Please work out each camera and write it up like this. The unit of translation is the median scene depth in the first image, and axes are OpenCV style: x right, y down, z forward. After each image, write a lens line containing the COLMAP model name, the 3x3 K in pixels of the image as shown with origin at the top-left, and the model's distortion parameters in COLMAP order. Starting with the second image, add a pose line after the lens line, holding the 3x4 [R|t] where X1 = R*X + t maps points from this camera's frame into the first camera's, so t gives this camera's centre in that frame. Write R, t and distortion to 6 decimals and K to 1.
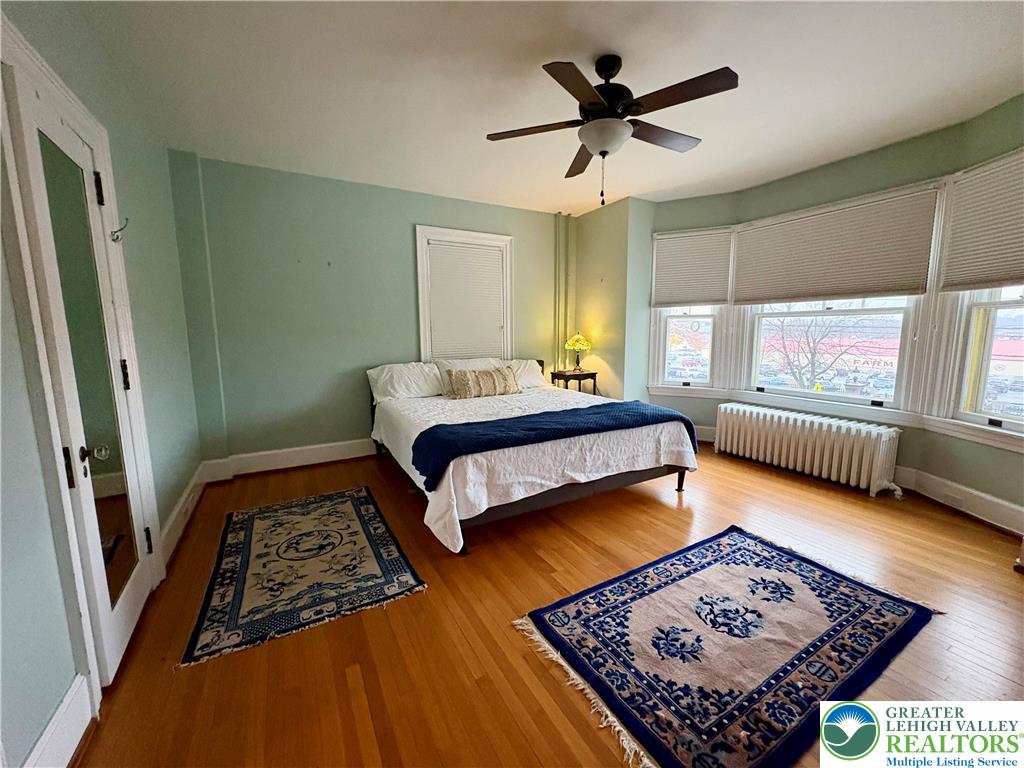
lens RADIAL K [[406.5, 0, 510.3], [0, 406.5, 384.1], [0, 0, 1]] dist [0.000623, -0.000350]
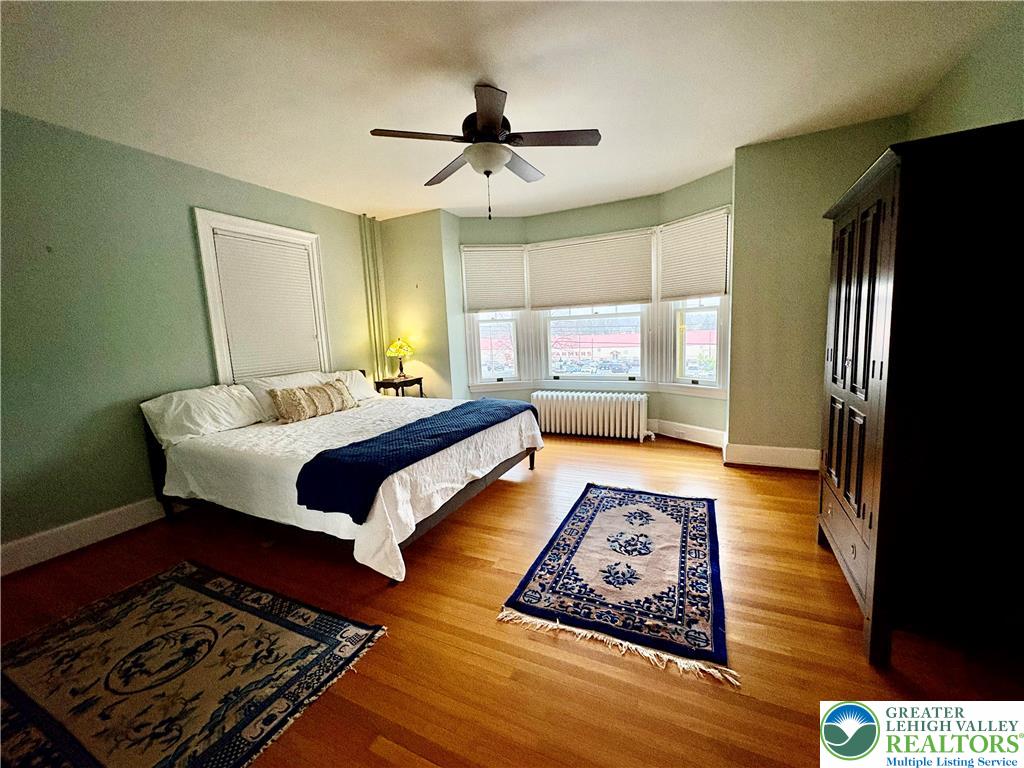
lens RADIAL K [[406.5, 0, 513.8], [0, 406.5, 382.7], [0, 0, 1]] dist [0.000623, -0.000350]
pose [[0.817527, -0.102962, 0.566611, -0.320456], [0.113323, 0.993413, 0.017012, -0.011928], [-0.564630, 0.050302, 0.823810, 0.066859]]
